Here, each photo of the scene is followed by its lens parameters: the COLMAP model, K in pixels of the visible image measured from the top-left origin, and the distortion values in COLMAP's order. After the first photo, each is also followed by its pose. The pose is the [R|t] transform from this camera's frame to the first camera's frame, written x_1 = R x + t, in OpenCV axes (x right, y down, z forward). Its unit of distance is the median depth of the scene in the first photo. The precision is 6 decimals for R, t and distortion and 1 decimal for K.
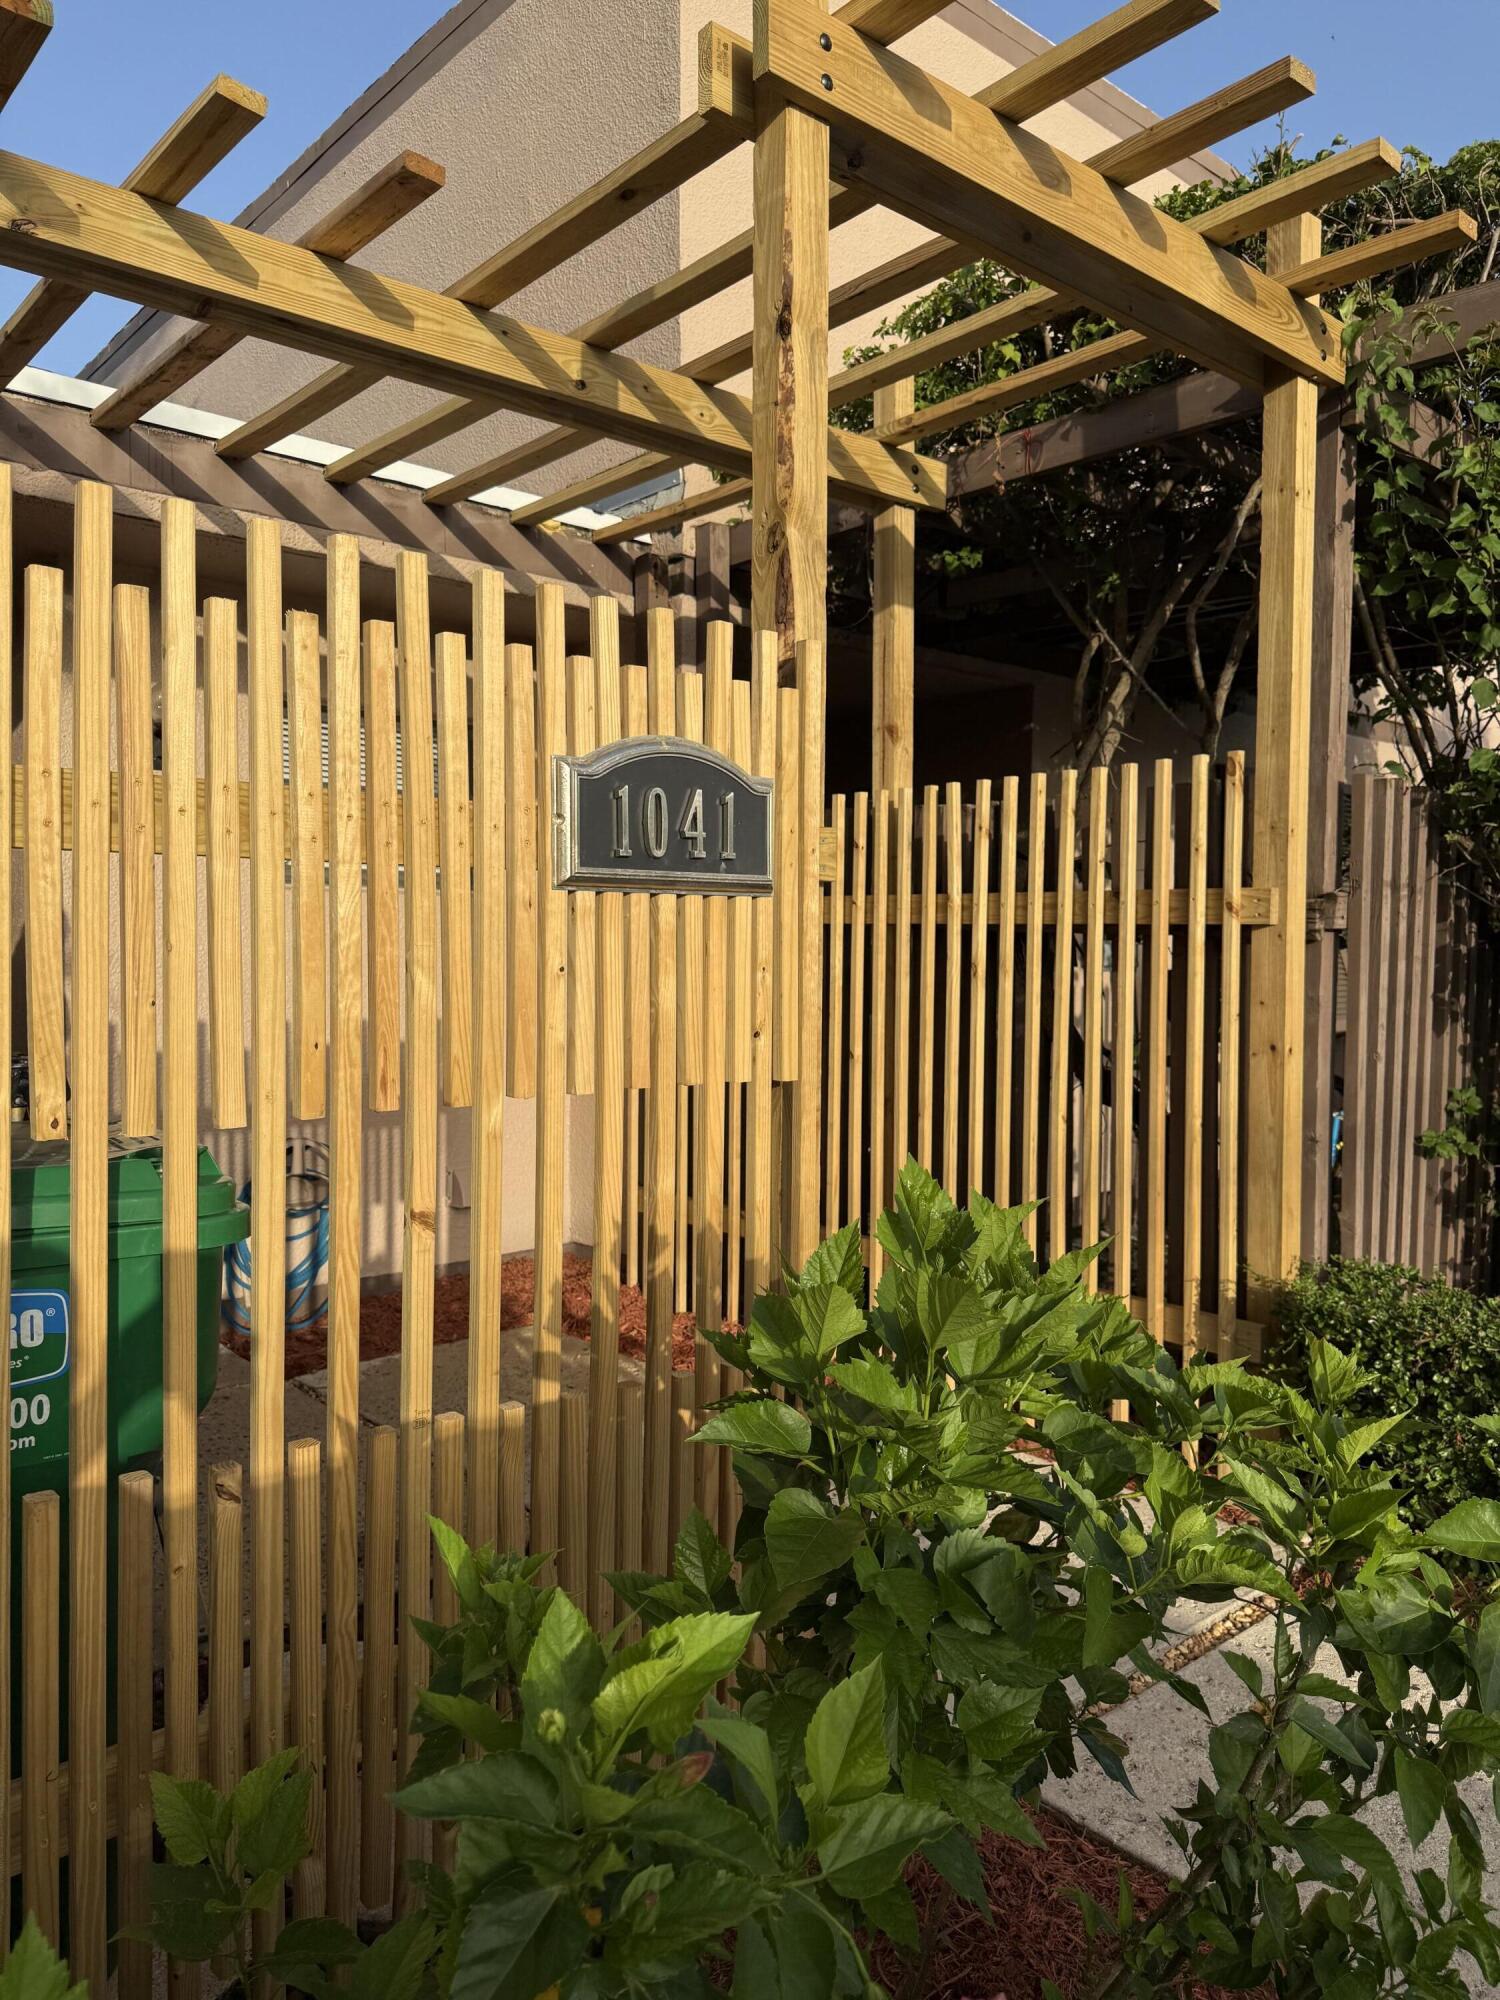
lens RADIAL K [[1430.6, 0, 765.3], [0, 1430.6, 992.6], [0, 0, 1]] dist [0.026244, -0.027943]
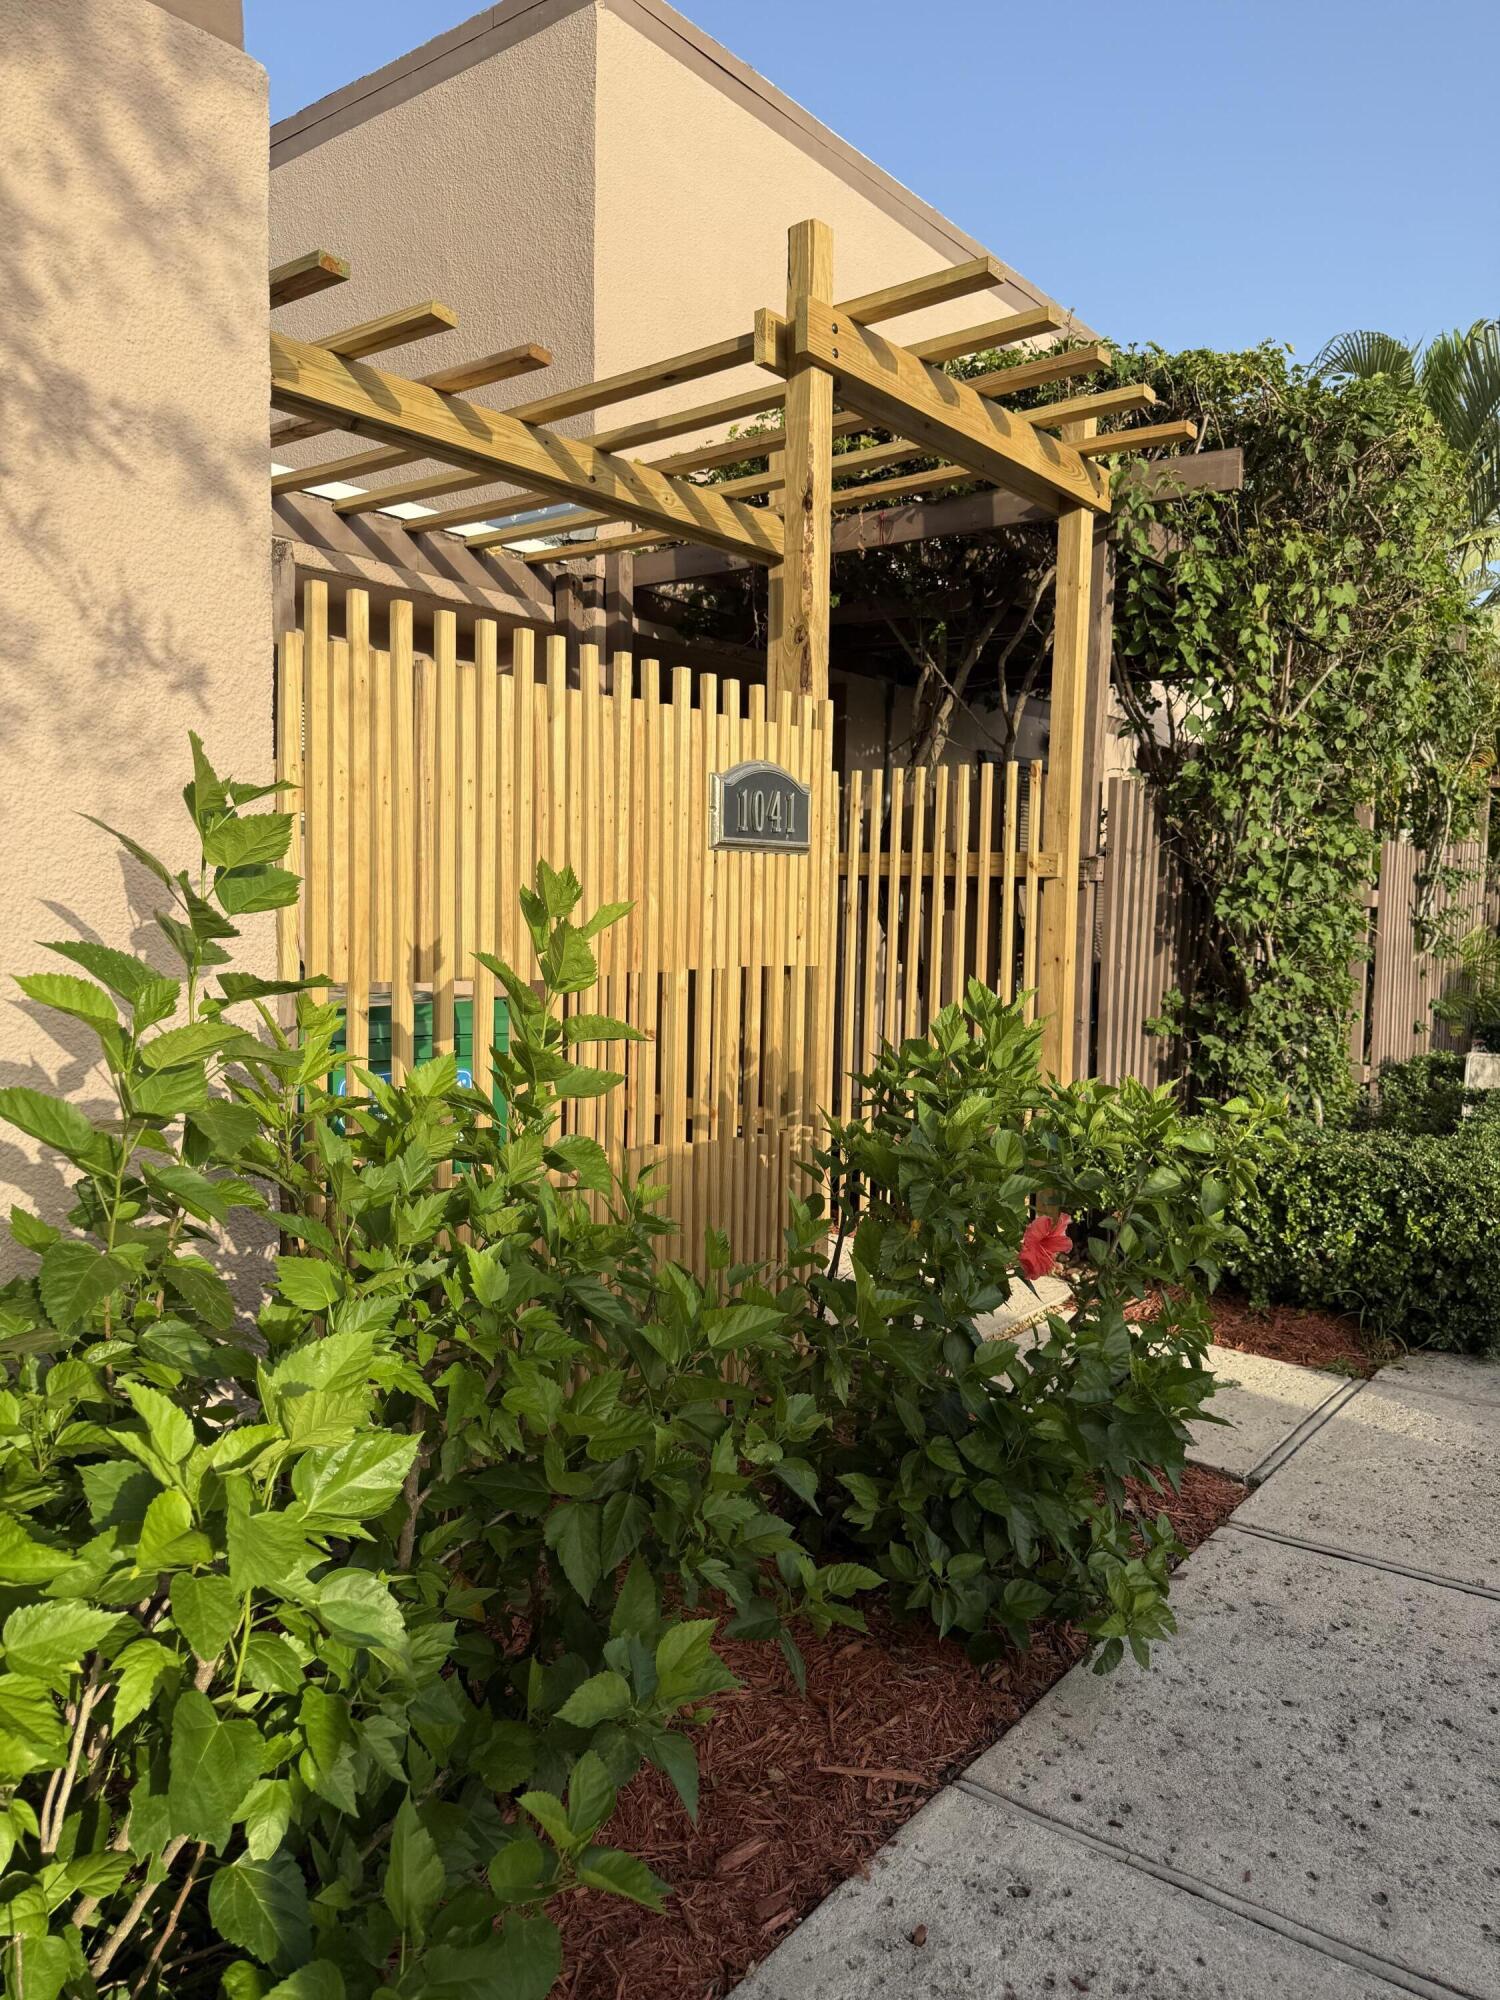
lens RADIAL K [[1430.6, 0, 732.3], [0, 1430.6, 1012.4], [0, 0, 1]] dist [0.026244, -0.027943]
pose [[0.984799, -0.002684, 0.173678, -0.238214], [-0.005501, 0.998897, 0.046627, 0.025313], [-0.173612, -0.046874, 0.983698, -0.410767]]
